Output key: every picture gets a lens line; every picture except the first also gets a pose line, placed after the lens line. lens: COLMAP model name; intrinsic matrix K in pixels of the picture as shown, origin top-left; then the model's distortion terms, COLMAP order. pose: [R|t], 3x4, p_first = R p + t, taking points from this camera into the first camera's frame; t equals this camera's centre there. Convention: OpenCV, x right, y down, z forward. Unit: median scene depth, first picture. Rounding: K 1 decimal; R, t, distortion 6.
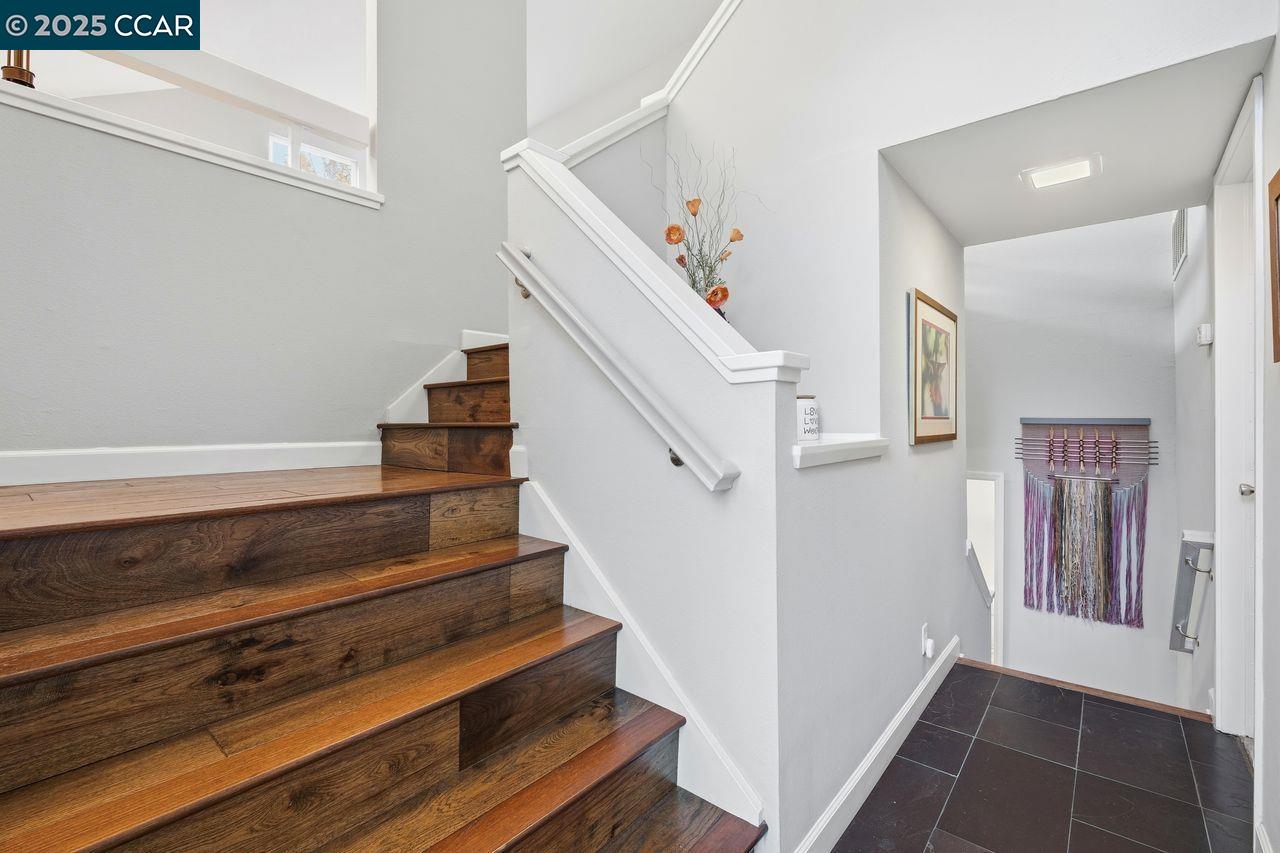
lens RADIAL K [[562.6, 0, 647.2], [0, 562.6, 423.2], [0, 0, 1]] dist [0.001370, -0.000137]
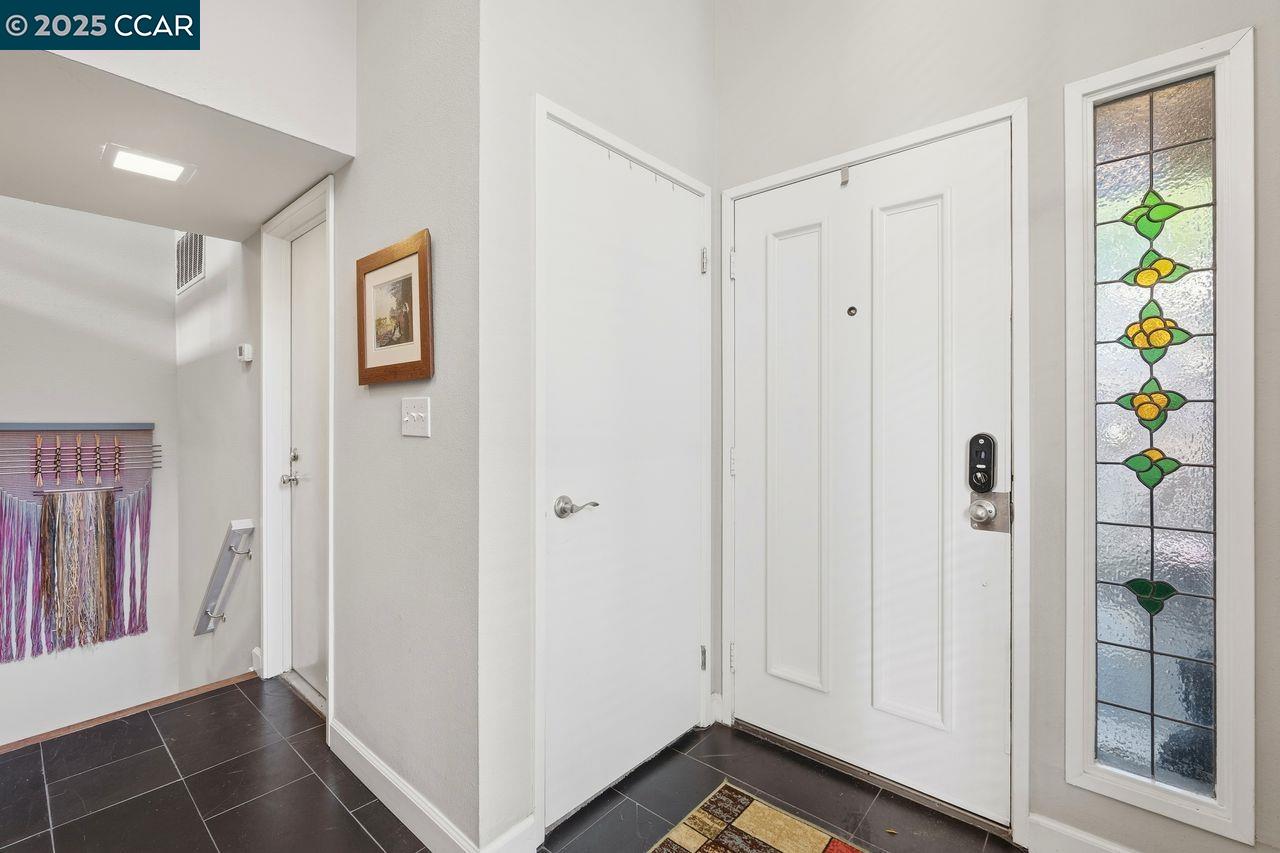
lens RADIAL K [[562.6, 0, 647.2], [0, 562.6, 421.6], [0, 0, 1]] dist [0.001370, -0.000137]
pose [[0.020216, -0.000330, 0.999796, -0.106761], [0.009885, 0.999951, 0.000130, -0.002568], [-0.999747, 0.009880, 0.020218, 0.079736]]
